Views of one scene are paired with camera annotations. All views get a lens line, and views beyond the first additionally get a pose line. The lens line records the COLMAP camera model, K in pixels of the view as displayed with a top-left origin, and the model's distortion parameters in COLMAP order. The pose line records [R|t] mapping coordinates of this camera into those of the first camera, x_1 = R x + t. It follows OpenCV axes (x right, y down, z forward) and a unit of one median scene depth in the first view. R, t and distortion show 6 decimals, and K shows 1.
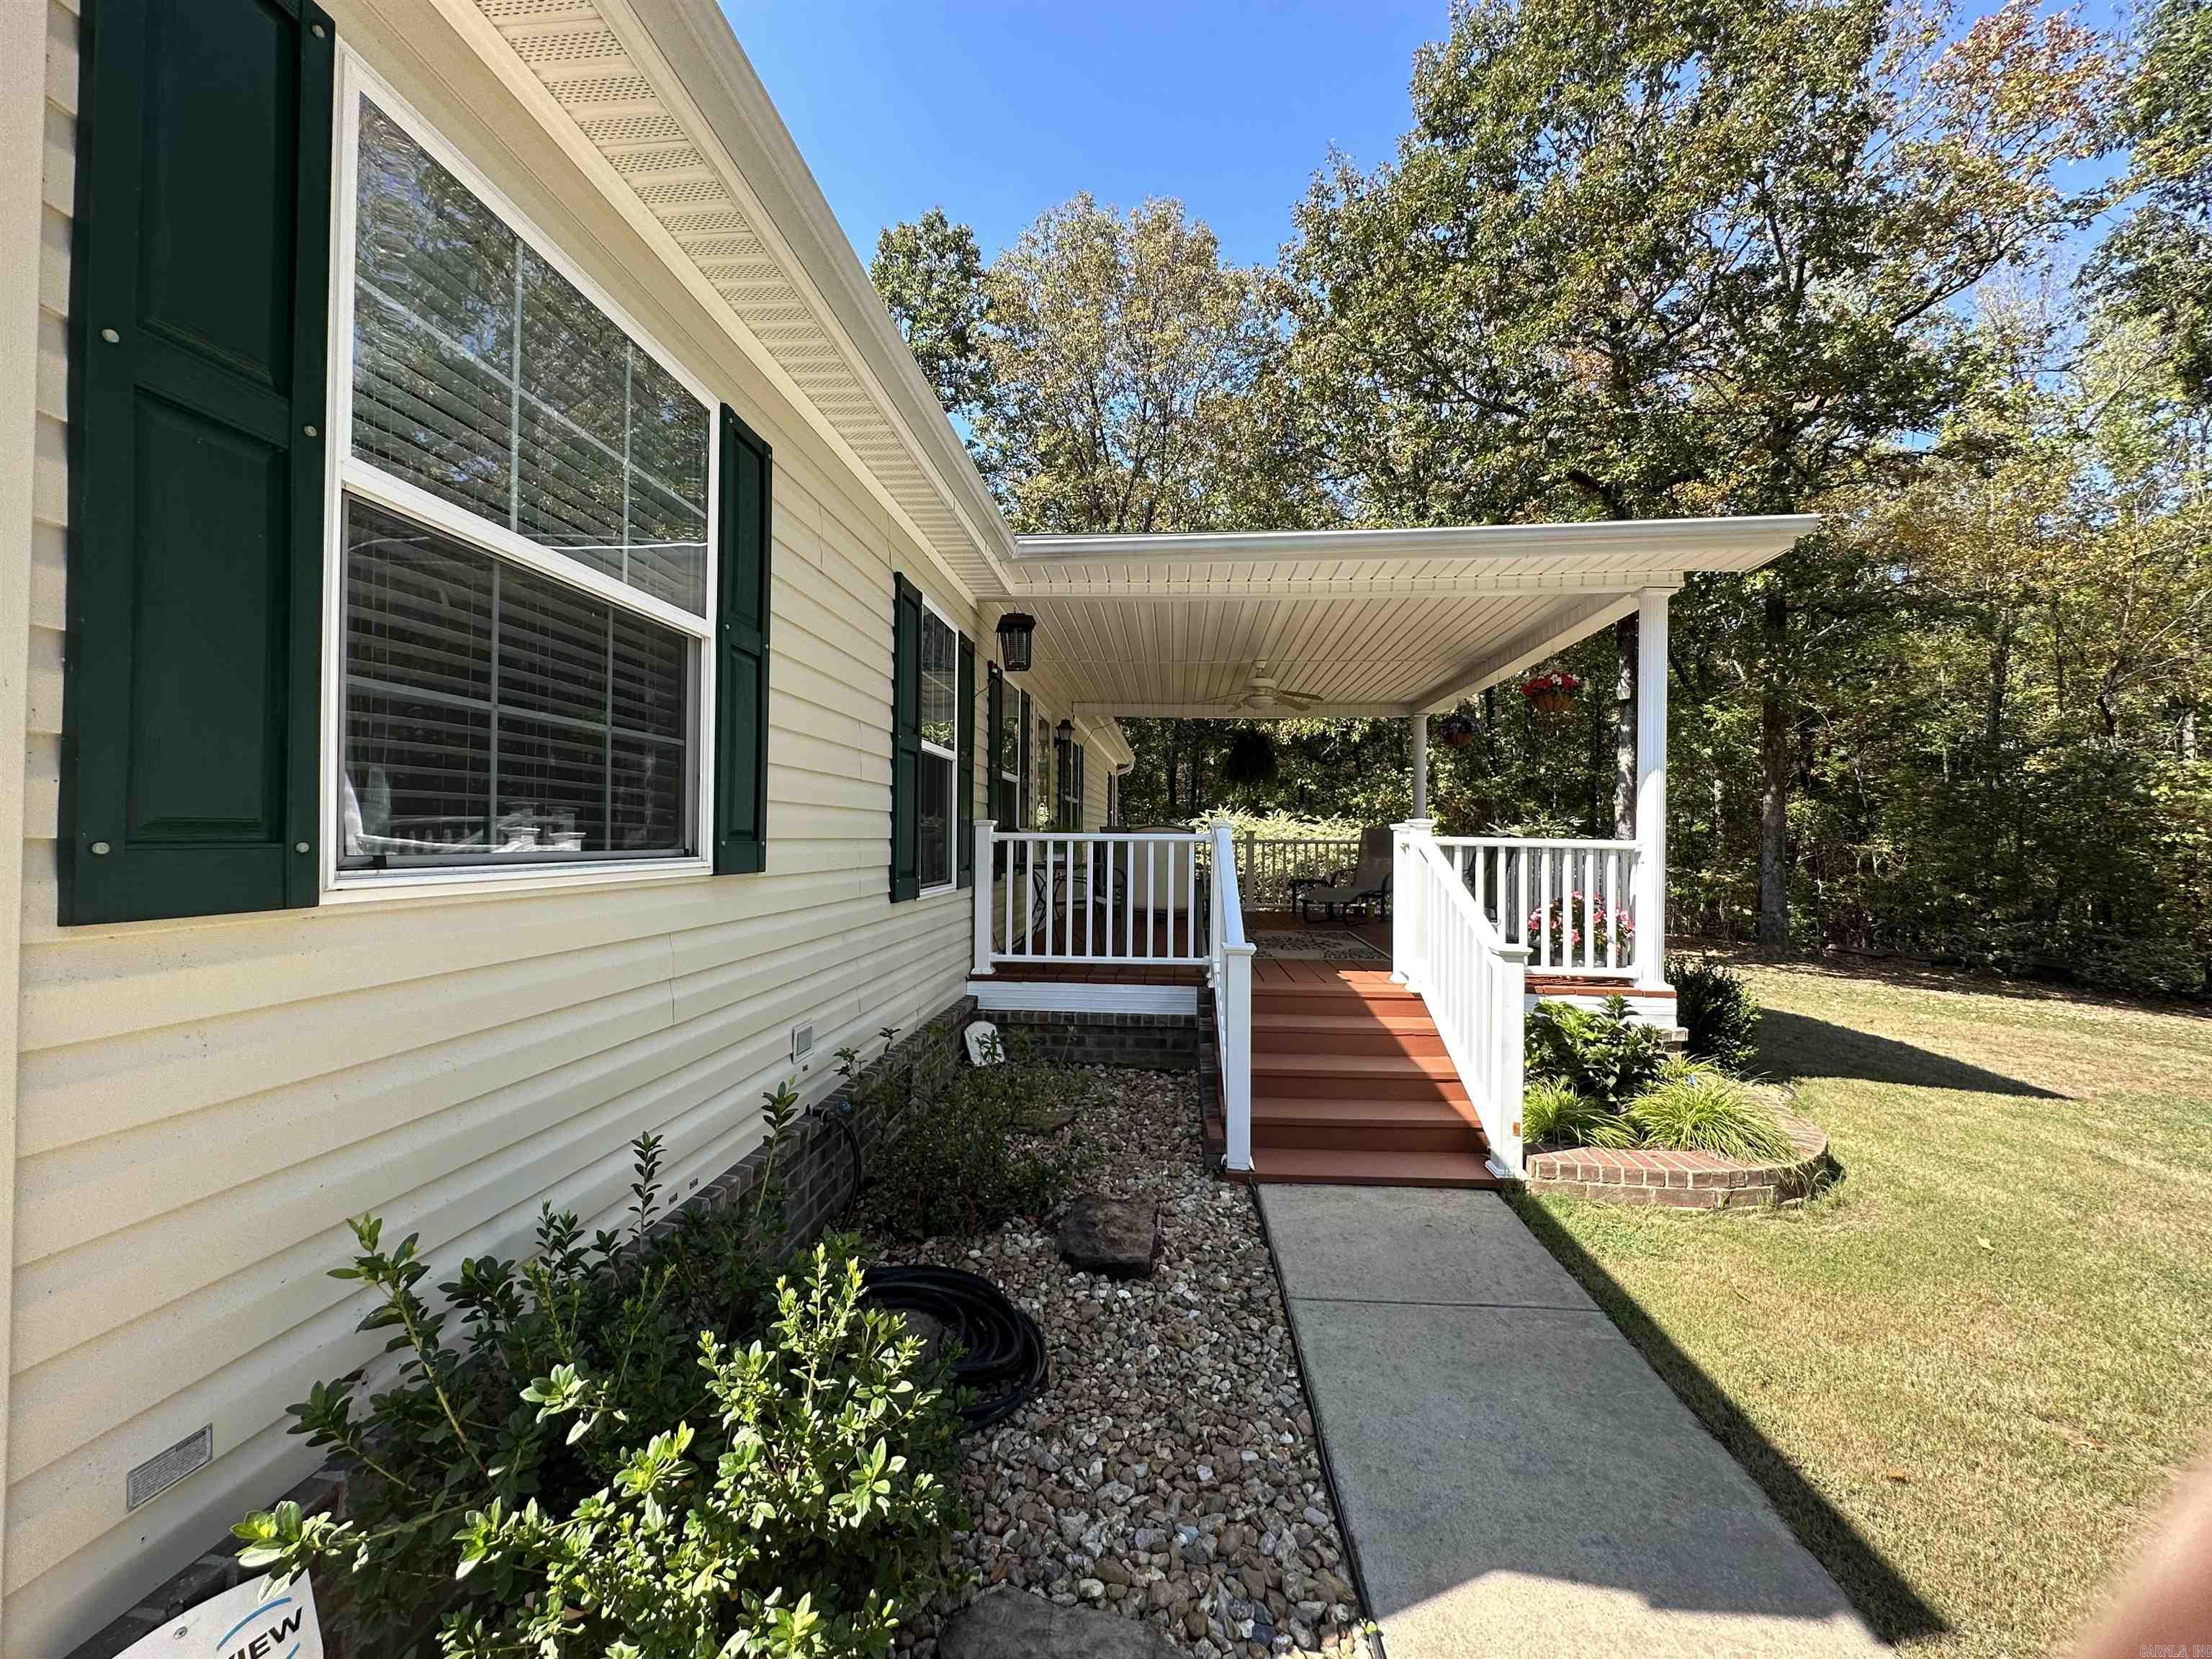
lens RADIAL K [[883.8, 0, 1106.0], [0, 883.8, 829.5], [0, 0, 1]] dist [-0.003435, 0.000241]
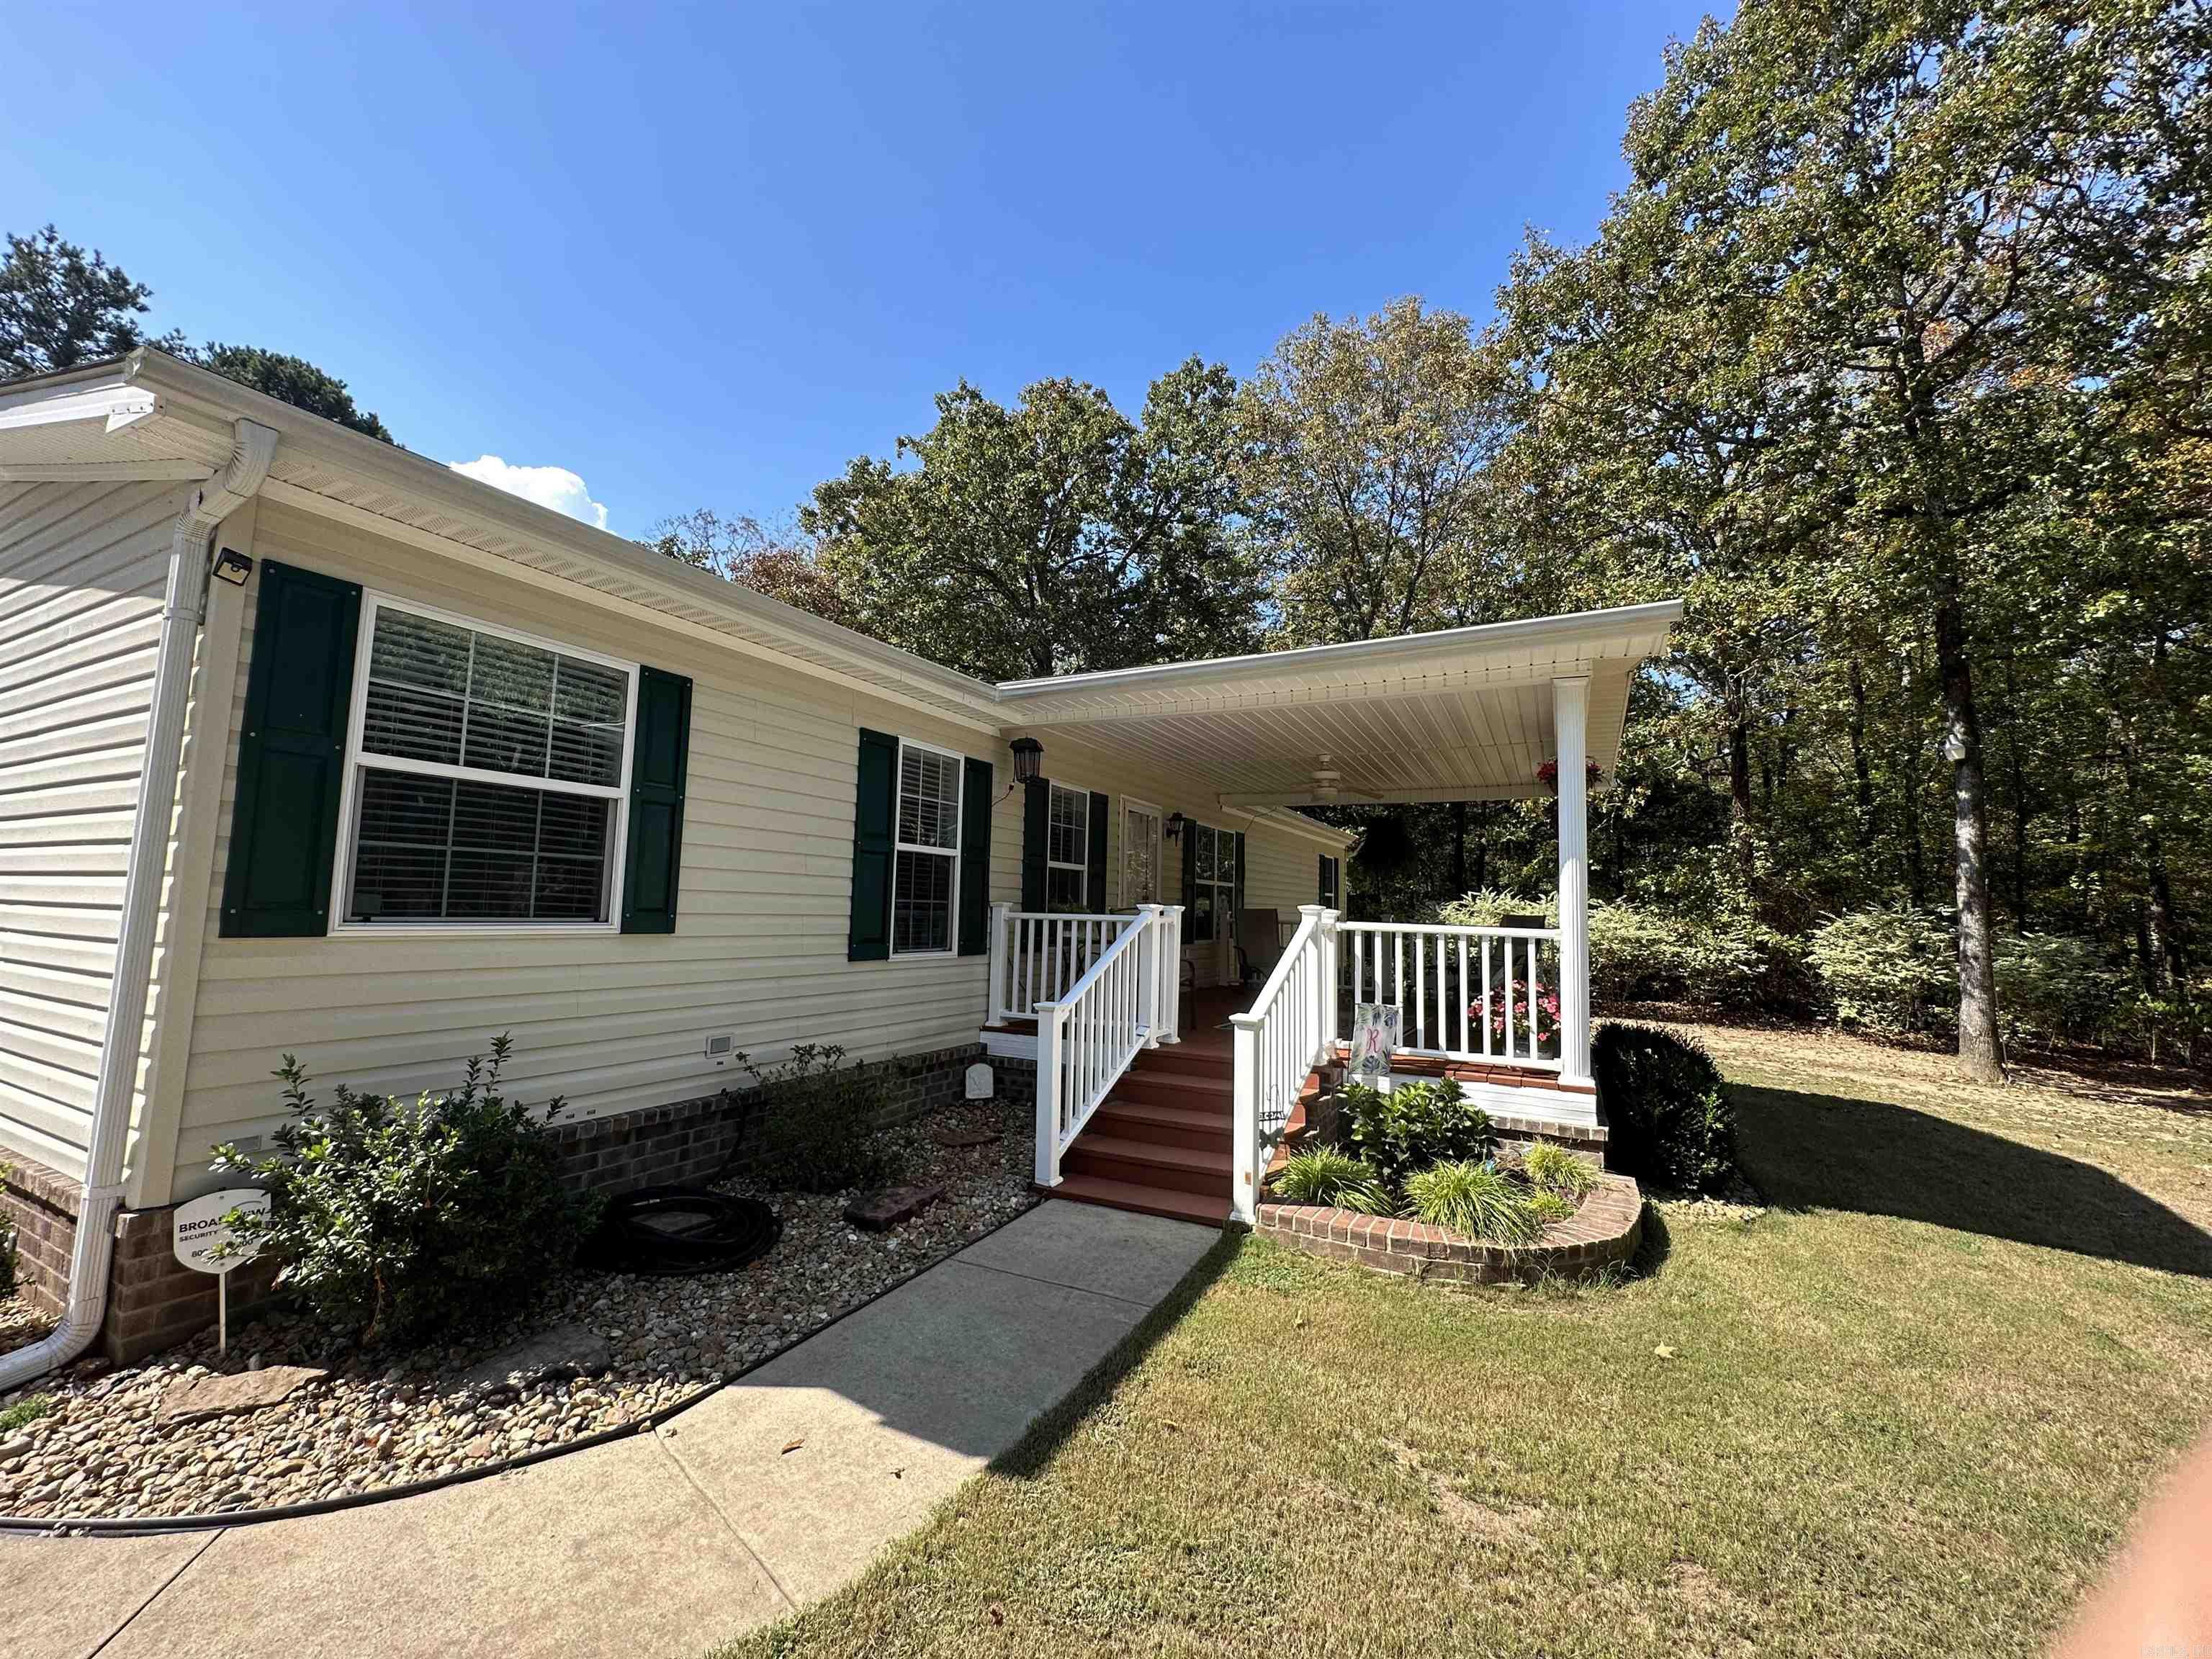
lens RADIAL K [[883.8, 0, 1106.0], [0, 883.8, 829.5], [0, 0, 1]] dist [-0.003435, 0.000241]
pose [[0.923957, -0.020919, -0.381923, 0.749157], [-0.013533, 0.996090, -0.087299, -0.008981], [0.382256, 0.085829, 0.920062, -0.166537]]
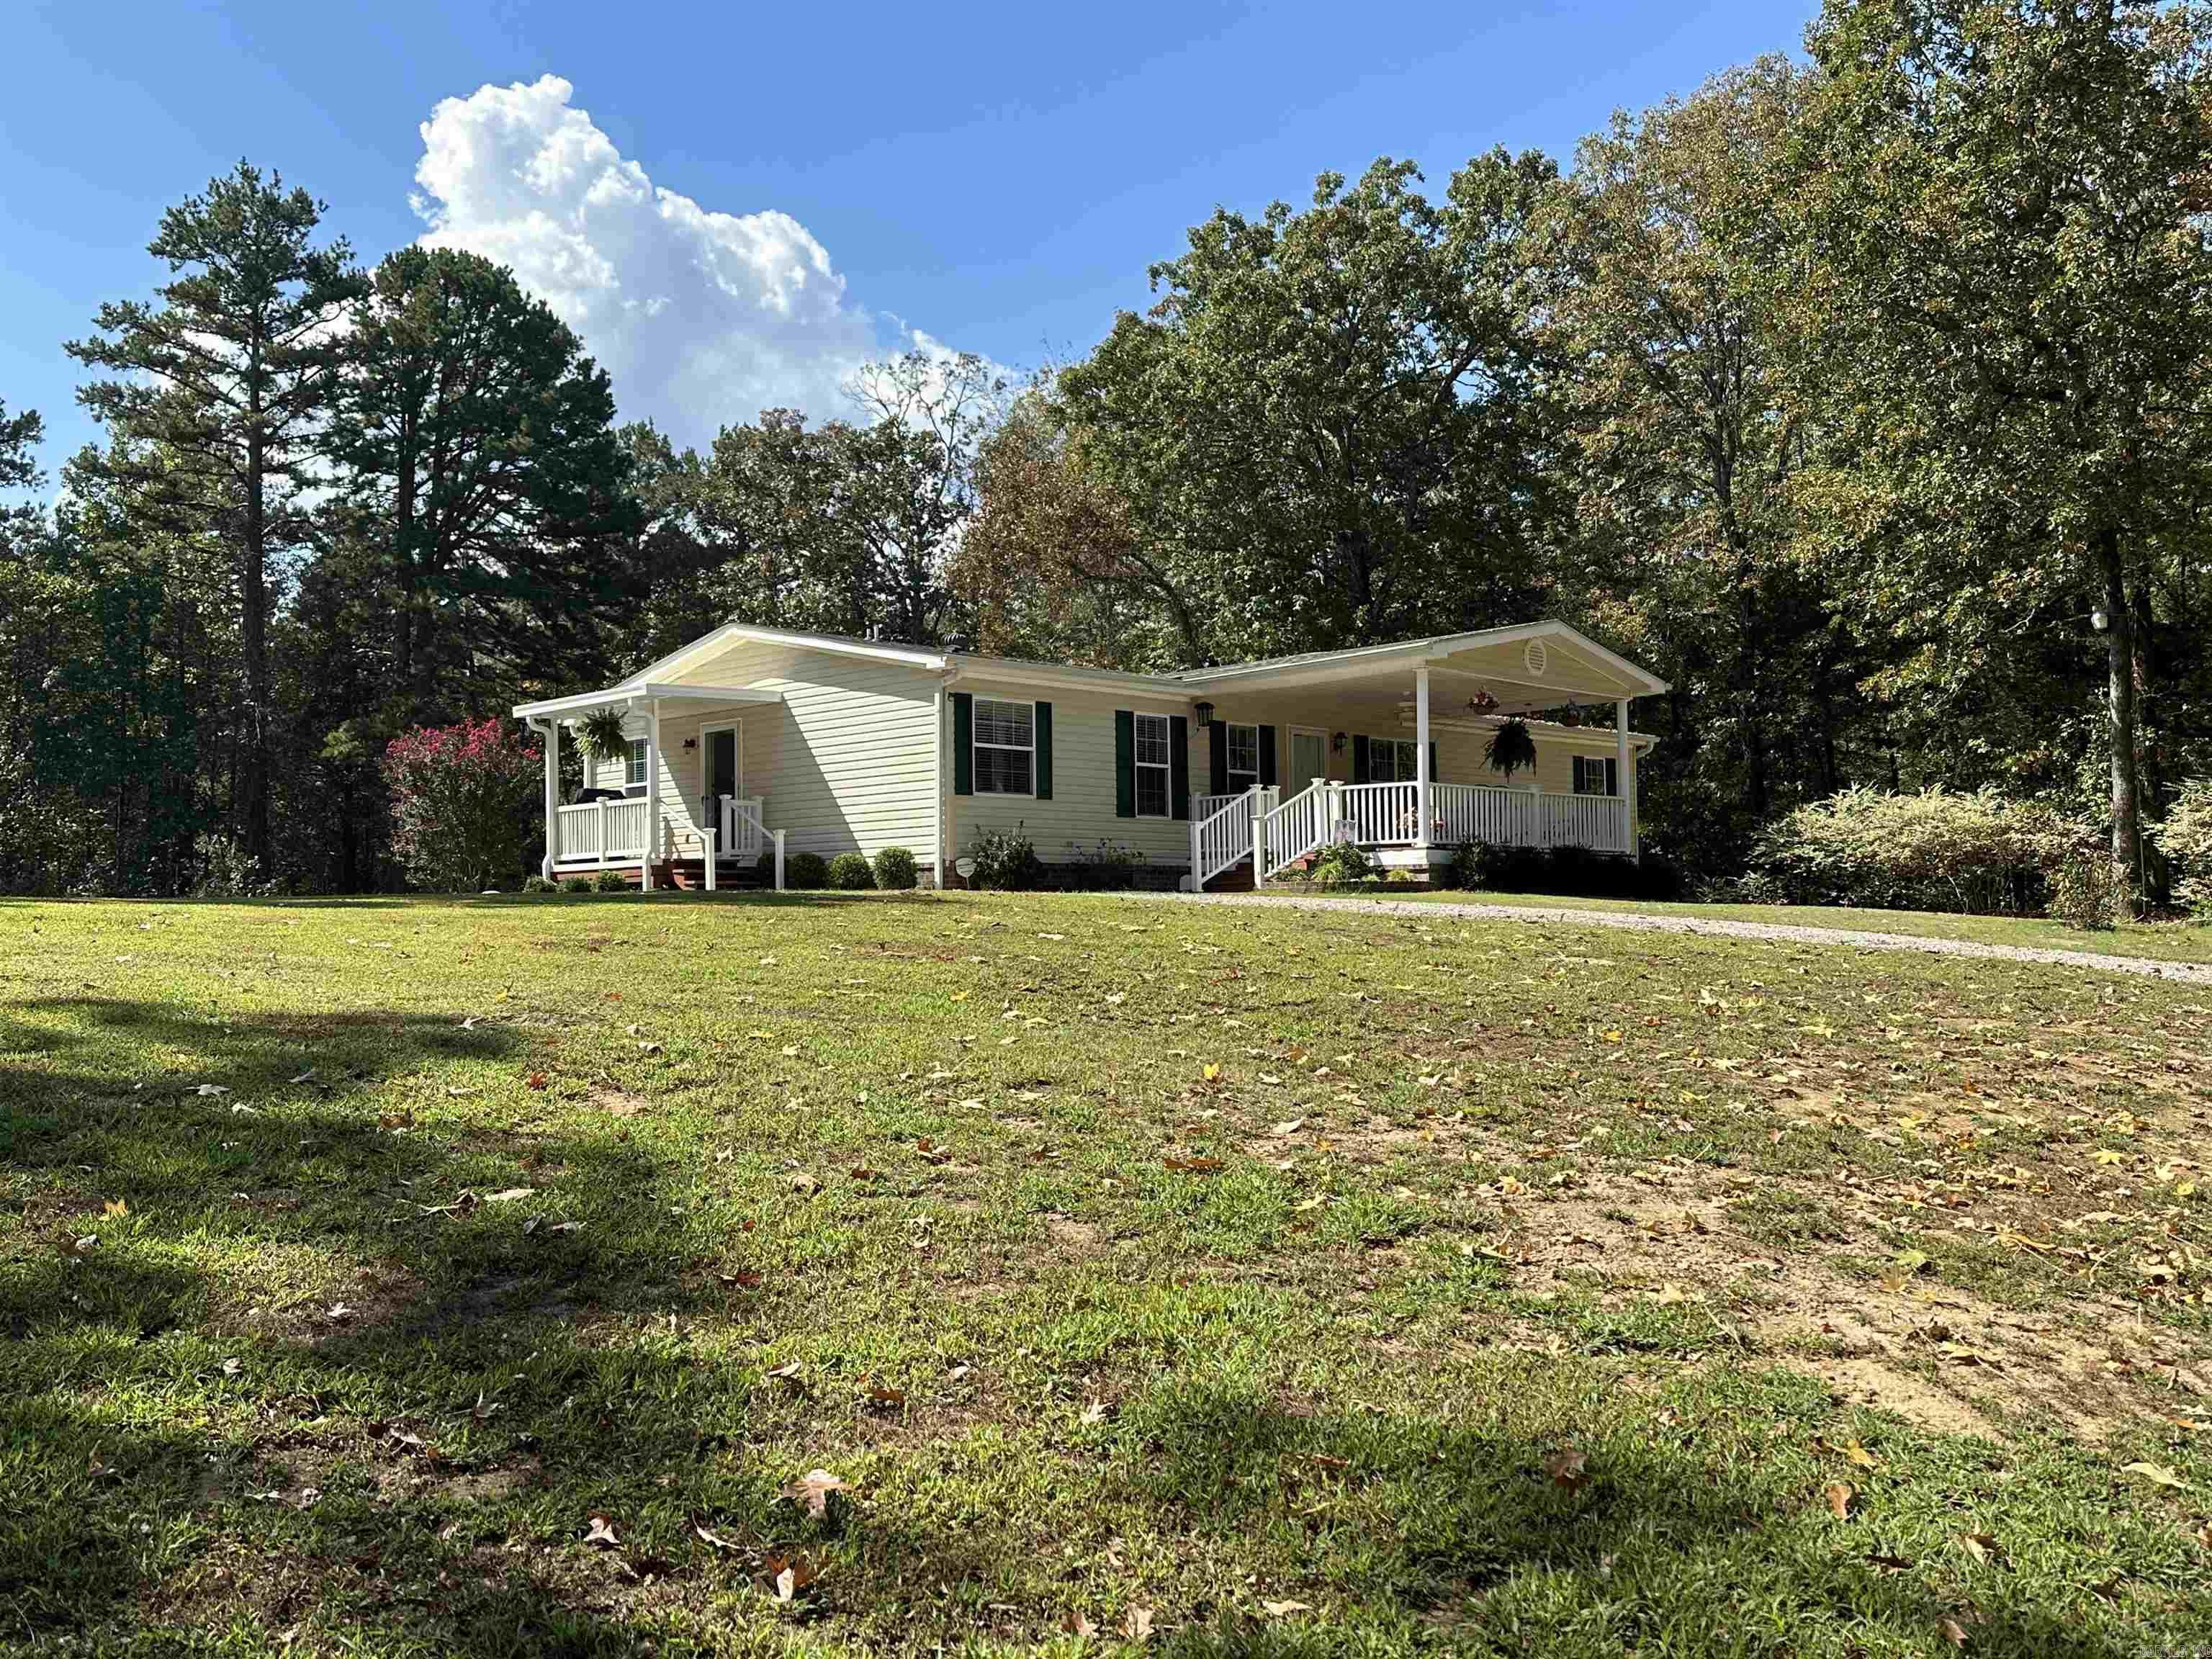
lens RADIAL K [[1922.5, 0, 1106.0], [0, 1922.5, 829.5], [0, 0, 1]] dist [0.006331, 0.003193]
pose [[0.768236, -0.051308, -0.638107, 4.493516], [0.026328, 0.998472, -0.048586, 0.508154], [0.639625, 0.020526, 0.768413, -4.693444]]
